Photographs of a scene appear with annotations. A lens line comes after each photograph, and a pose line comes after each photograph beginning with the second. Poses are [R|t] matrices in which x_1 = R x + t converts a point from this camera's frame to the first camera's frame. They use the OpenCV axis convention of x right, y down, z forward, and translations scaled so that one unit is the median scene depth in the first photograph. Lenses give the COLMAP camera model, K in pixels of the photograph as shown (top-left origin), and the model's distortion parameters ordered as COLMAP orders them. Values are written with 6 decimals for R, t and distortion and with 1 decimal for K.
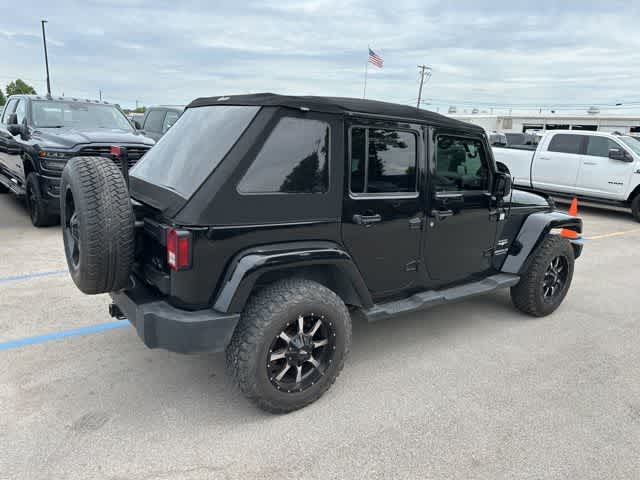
lens RADIAL K [[453.0, 0, 317.4], [0, 453.0, 241.9], [0, 0, 1]] dist [0.033575, -0.030090]
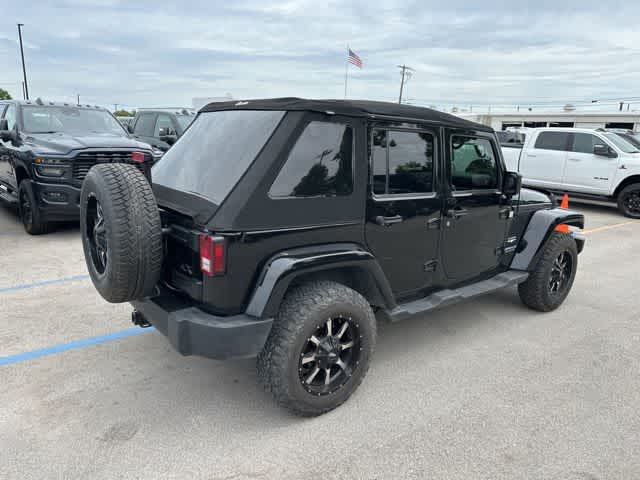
lens RADIAL K [[453.6, 0, 316.1], [0, 453.6, 237.9], [0, 0, 1]] dist [0.033300, -0.029231]
pose [[0.999096, -0.023533, 0.035404, -0.075750], [0.023861, 0.999676, -0.008874, -0.005014], [-0.035184, 0.009711, 0.999334, -0.003168]]
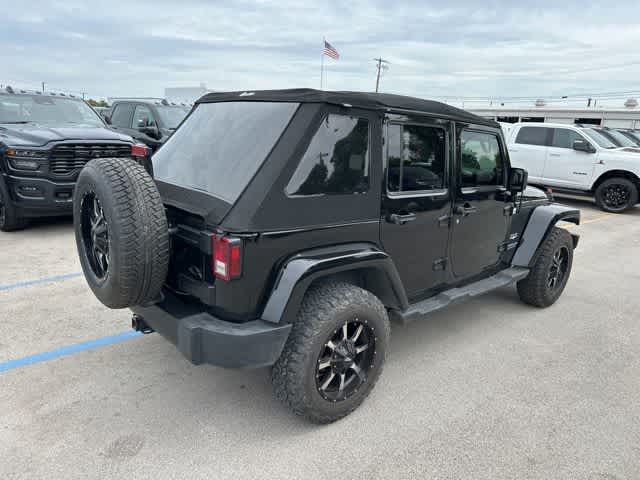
lens RADIAL K [[453.0, 0, 317.4], [0, 453.0, 241.9], [0, 0, 1]] dist [0.033575, -0.030090]
pose [[0.995238, -0.029435, 0.092920, -0.139828], [0.028019, 0.999471, 0.016506, -0.018045], [-0.093356, -0.013823, 0.995537, 0.040479]]
